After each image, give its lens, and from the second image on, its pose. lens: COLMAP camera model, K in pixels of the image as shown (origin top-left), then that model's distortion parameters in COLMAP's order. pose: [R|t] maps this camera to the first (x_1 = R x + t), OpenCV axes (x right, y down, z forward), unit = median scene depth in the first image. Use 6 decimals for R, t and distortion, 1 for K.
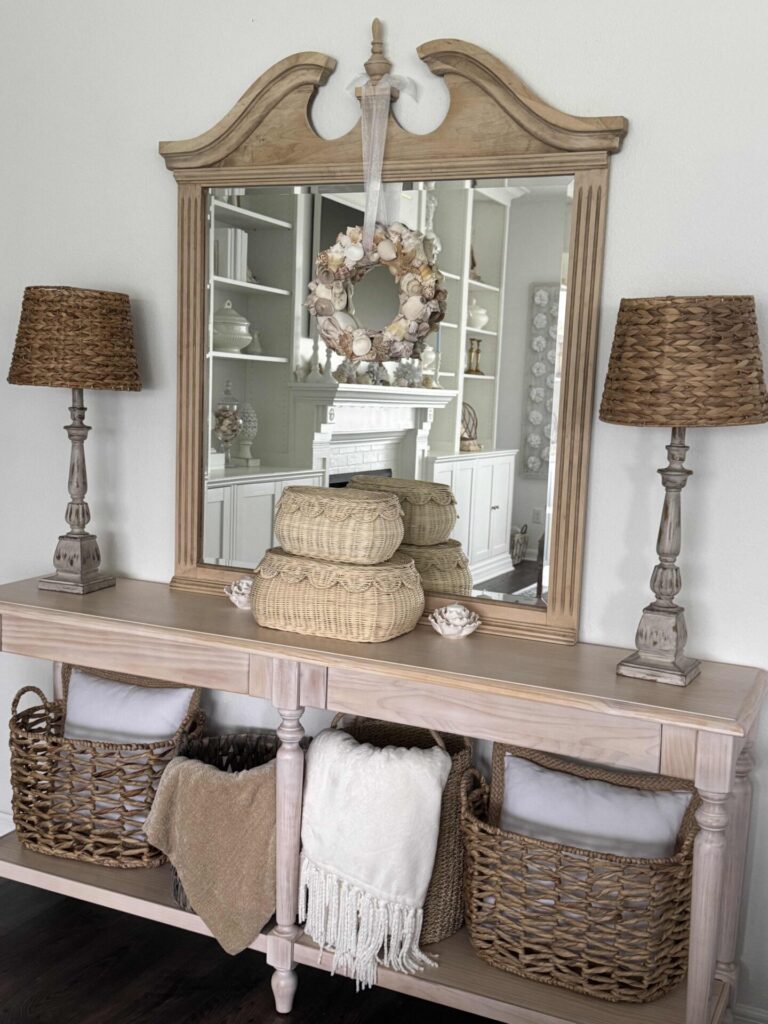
lens RADIAL K [[1138.0, 0, 384.0], [0, 1138.0, 512.0], [0, 0, 1]] dist [0.209482, -0.499554]
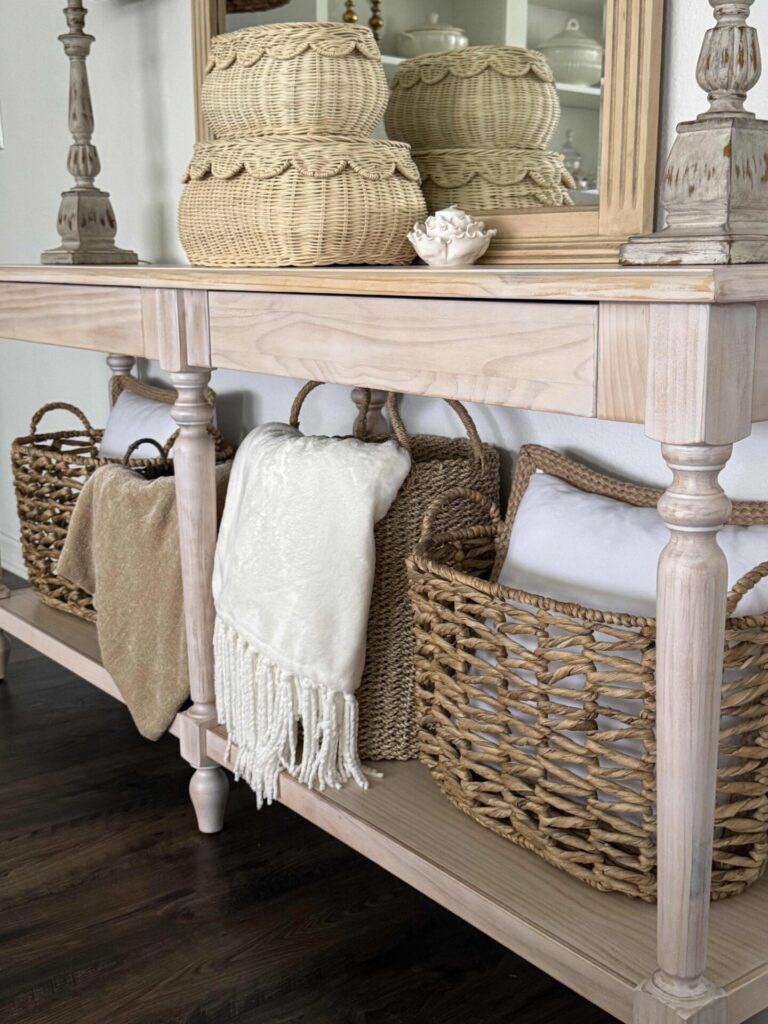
lens RADIAL K [[1227.9, 0, 384.0], [0, 1227.9, 512.0], [0, 0, 1]] dist [0.231170, -0.597694]
pose [[0.885437, 0.050571, -0.461999, 0.325923], [-0.022975, 0.997610, 0.065167, 0.190619], [0.464191, -0.047087, 0.884483, 0.406161]]
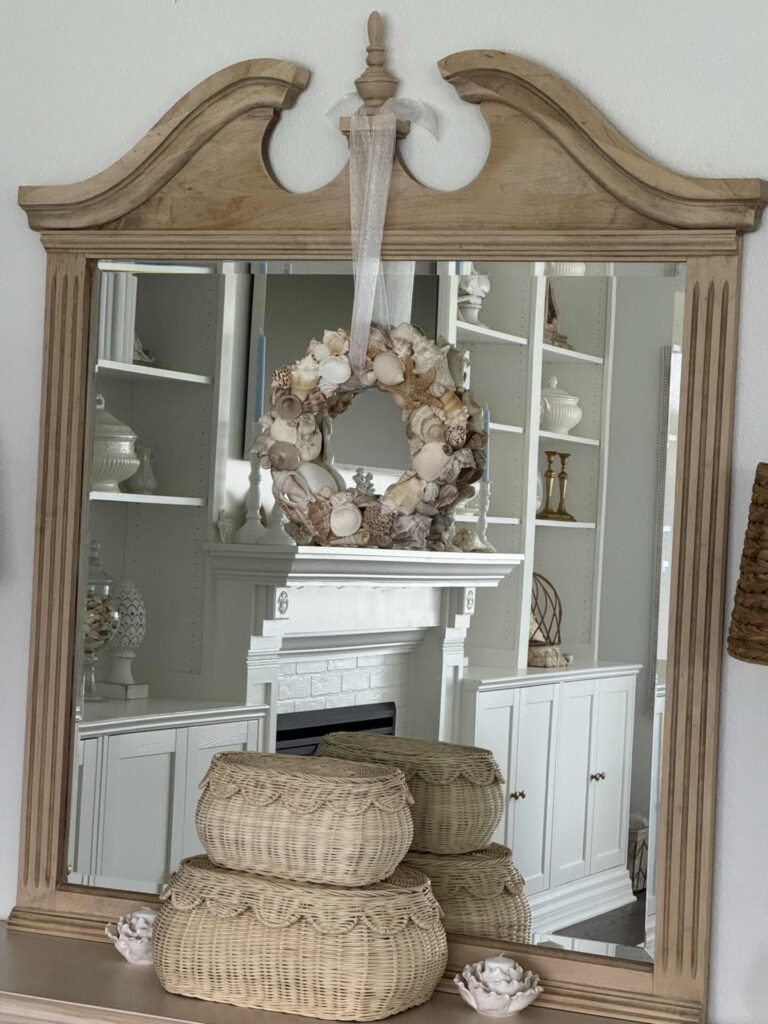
lens RADIAL K [[2314.8, 0, 384.0], [0, 2314.8, 512.0], [0, 0, 1]] dist [-0.284610, 7.166734]
pose [[0.999965, 0.008267, 0.000871, -0.000387], [-0.008112, 0.993324, -0.115074, -0.009424], [-0.001817, 0.115063, 0.993356, -0.215875]]
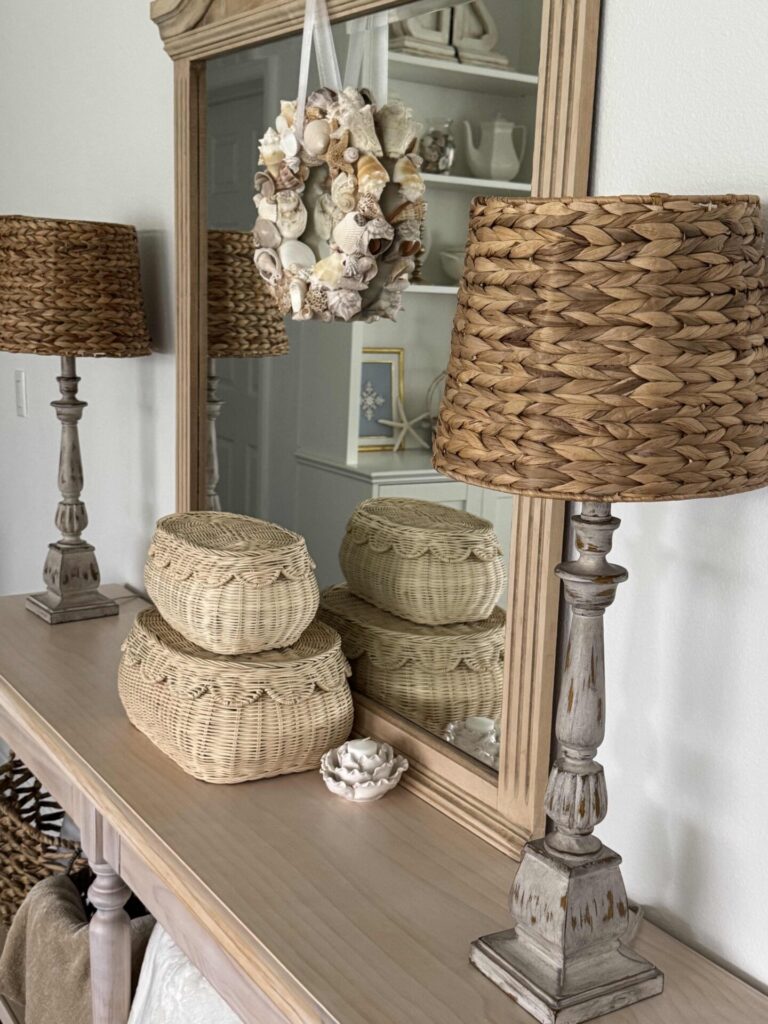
lens RADIAL K [[1254.6, 0, 384.0], [0, 1254.6, 512.0], [0, 0, 1]] dist [0.213559, -0.505280]
pose [[0.841057, 0.092368, -0.533003, 0.396629], [-0.071780, 0.995657, 0.059278, -0.073693], [0.536163, -0.011597, 0.844035, 0.450281]]
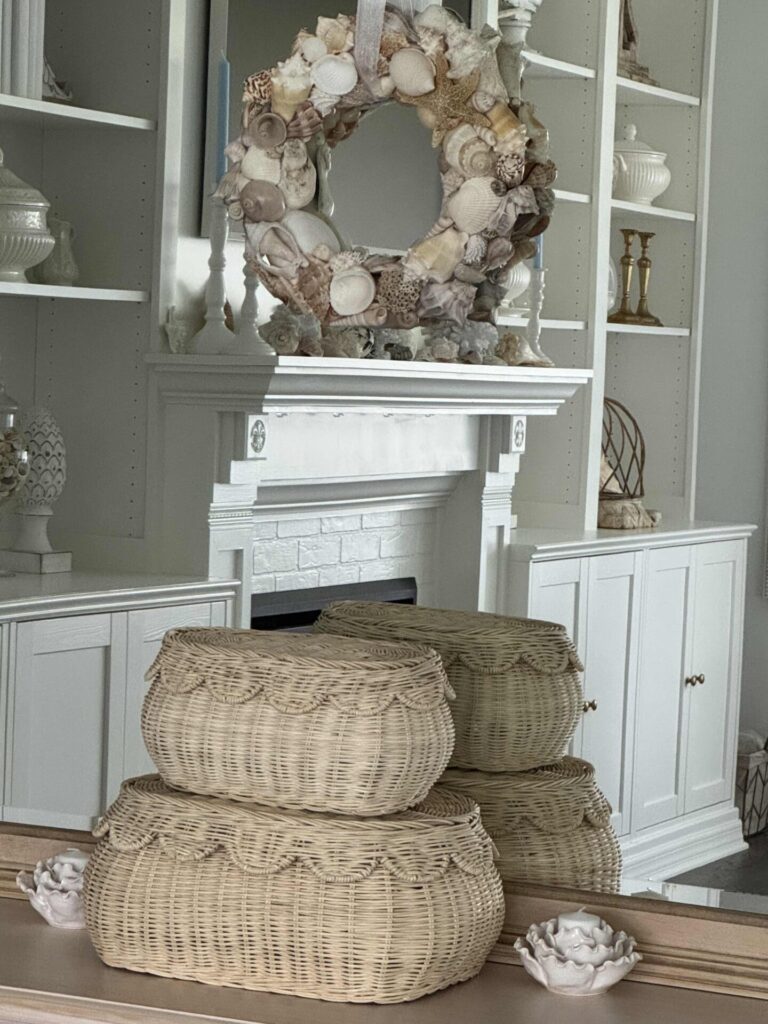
lens RADIAL K [[3191.5, 0, 384.0], [0, 3191.5, 512.0], [0, 0, 1]] dist [-0.783003, 22.271733]
pose [[0.999996, -0.001868, -0.001916, -0.005798], [0.001755, 0.998361, -0.057201, 0.001334], [0.002019, 0.057197, 0.998361, -0.156942]]
